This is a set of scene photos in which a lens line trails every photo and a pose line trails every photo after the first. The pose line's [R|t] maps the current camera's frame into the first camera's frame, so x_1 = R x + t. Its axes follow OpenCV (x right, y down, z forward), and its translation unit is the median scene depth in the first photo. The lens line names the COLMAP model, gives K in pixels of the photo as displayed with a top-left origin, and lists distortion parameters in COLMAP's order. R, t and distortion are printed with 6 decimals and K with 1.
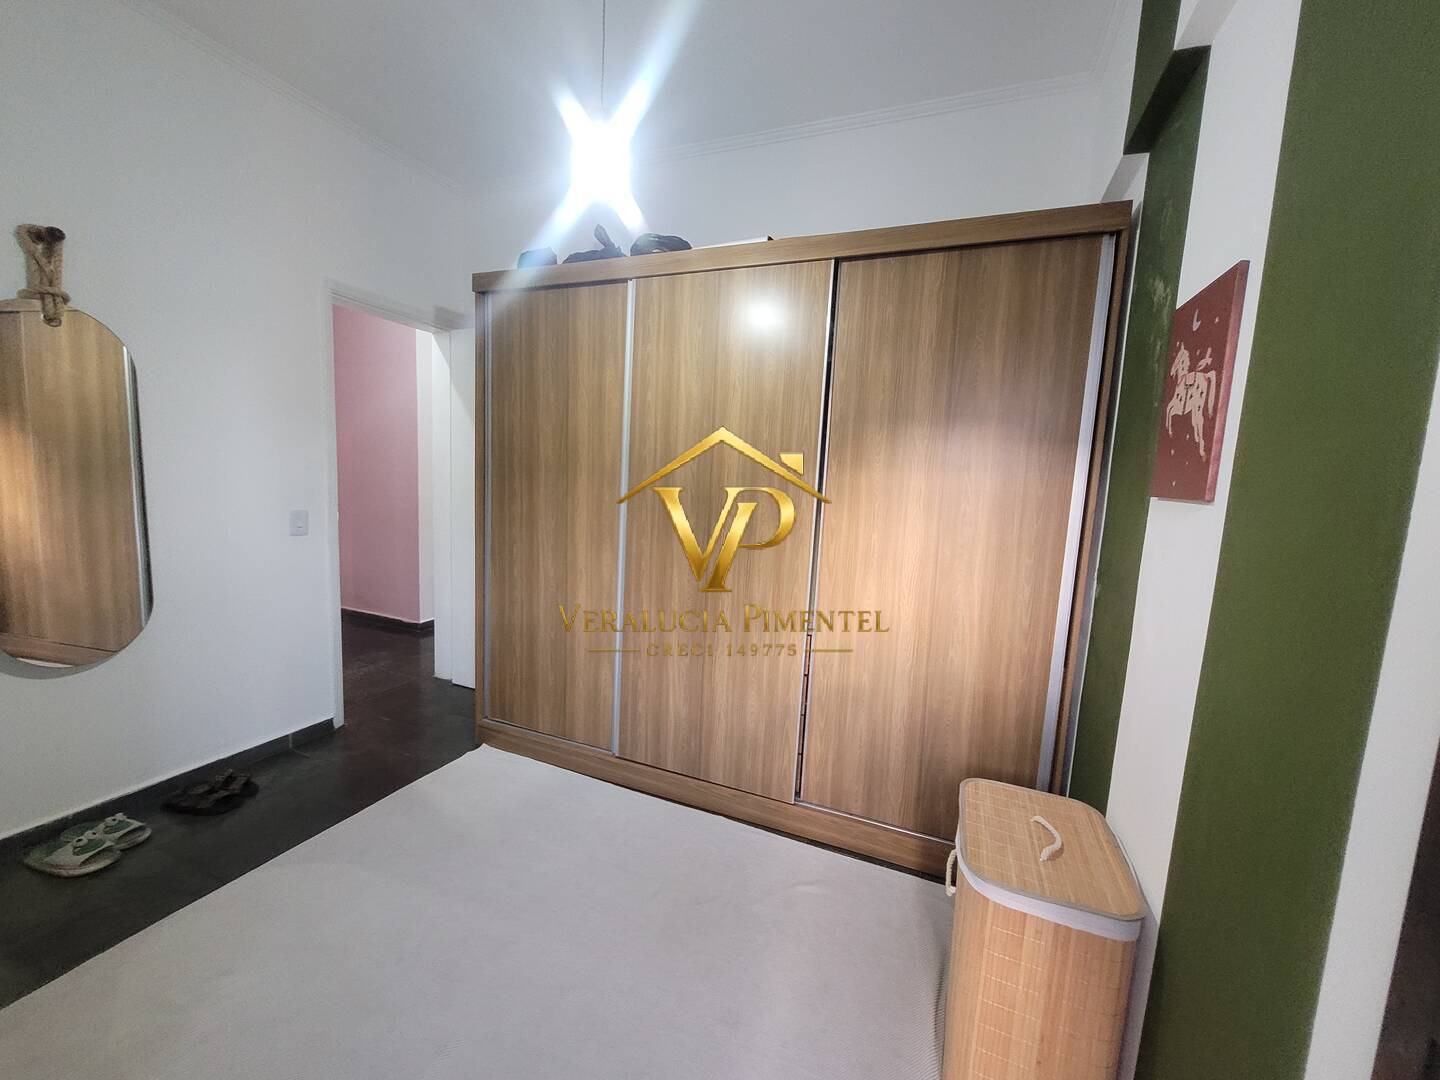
lens RADIAL K [[558.1, 0, 726.4], [0, 558.1, 541.7], [0, 0, 1]] dist [-0.002893, -0.000461]
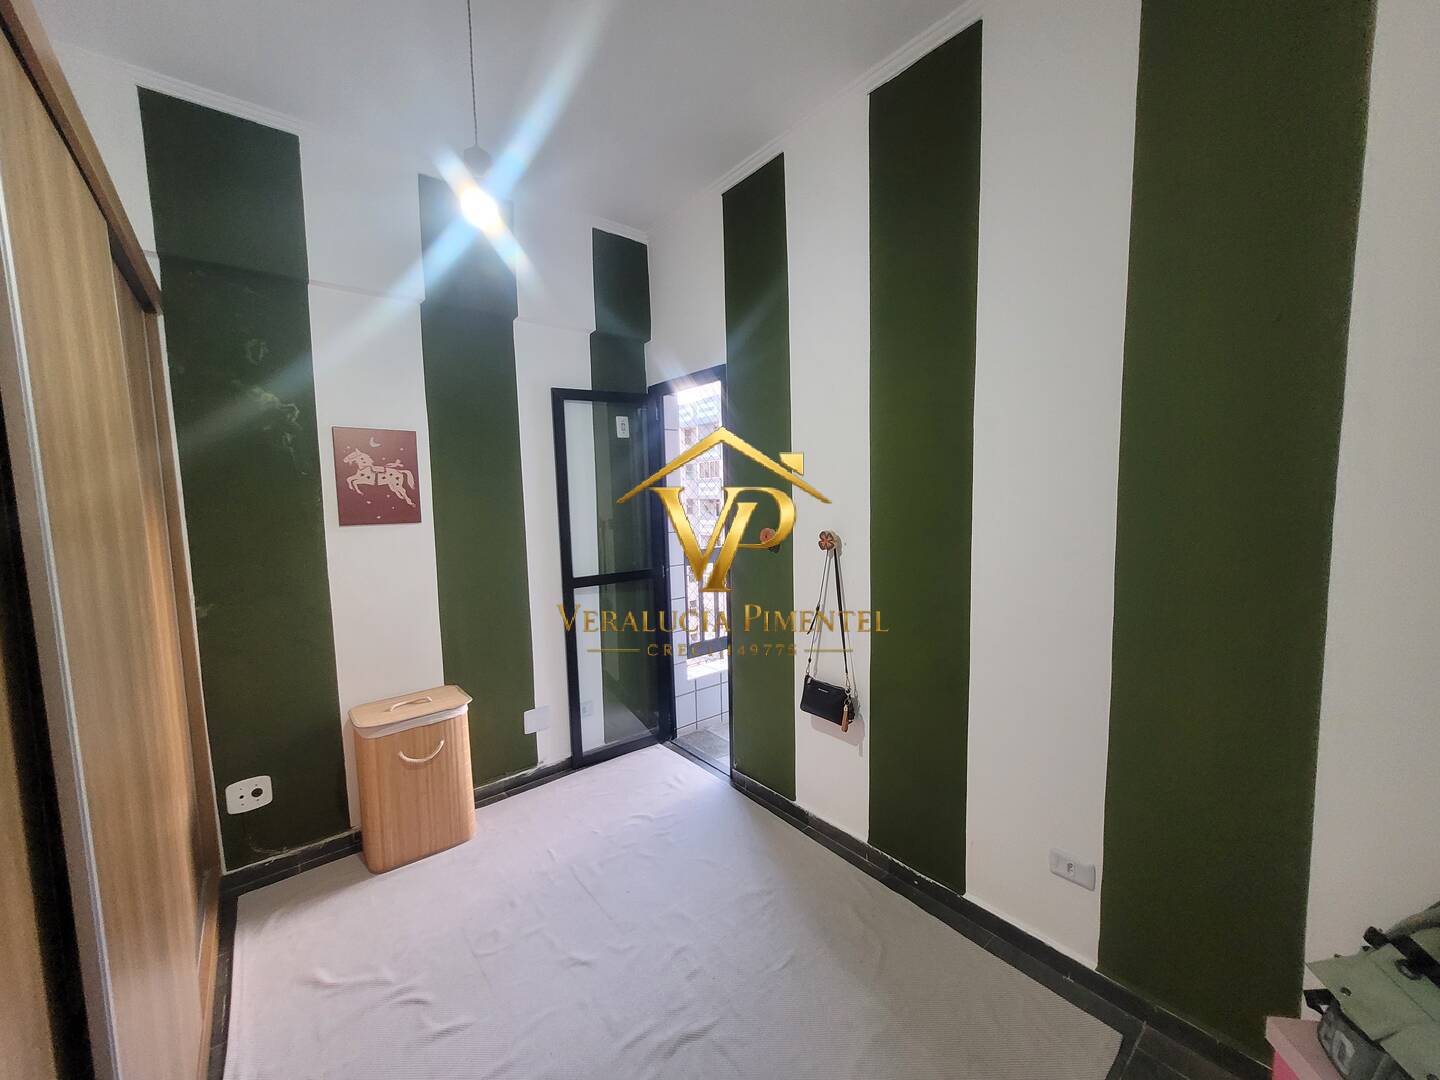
lens RADIAL K [[558.1, 0, 732.9], [0, 558.1, 542.3], [0, 0, 1]] dist [-0.002893, -0.000461]
pose [[-0.878857, -0.070971, 0.471777, -0.674014], [0.036717, 0.975879, 0.215204, -0.204846], [-0.475671, 0.206456, -0.855052, 1.072490]]
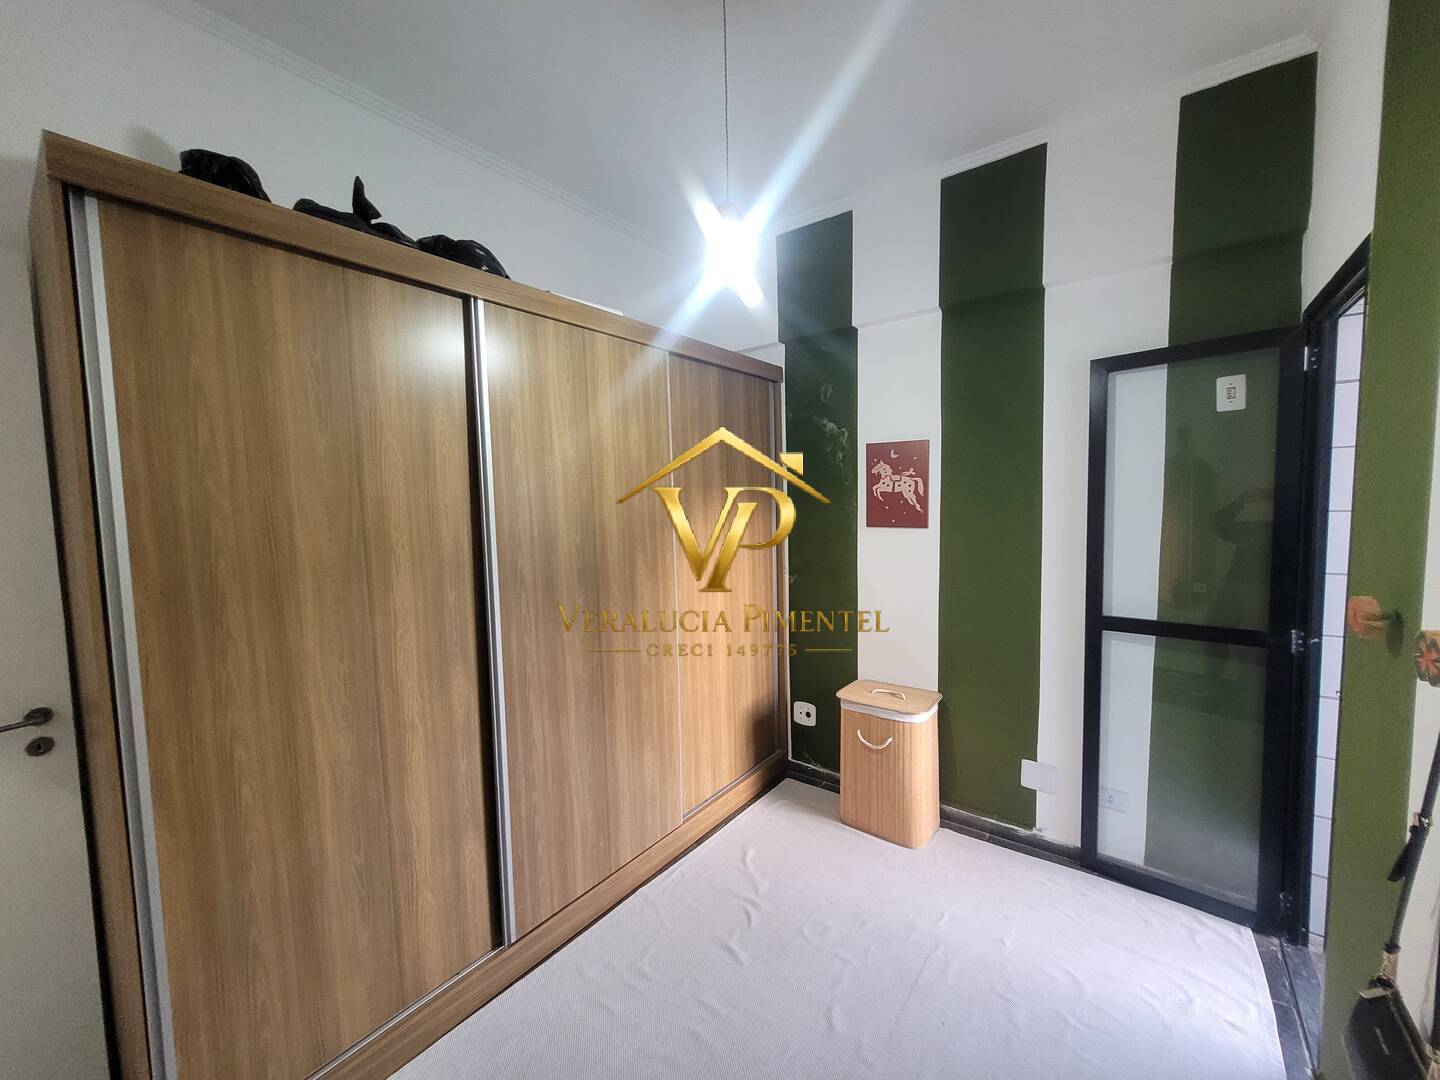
lens RADIAL K [[558.1, 0, 732.0], [0, 558.1, 539.0], [0, 0, 1]] dist [-0.002893, -0.000461]
pose [[0.264435, -0.125749, 0.956170, -0.798837], [0.148544, 0.984942, 0.088452, -0.166500], [-0.952895, 0.118644, 0.279133, 0.491283]]
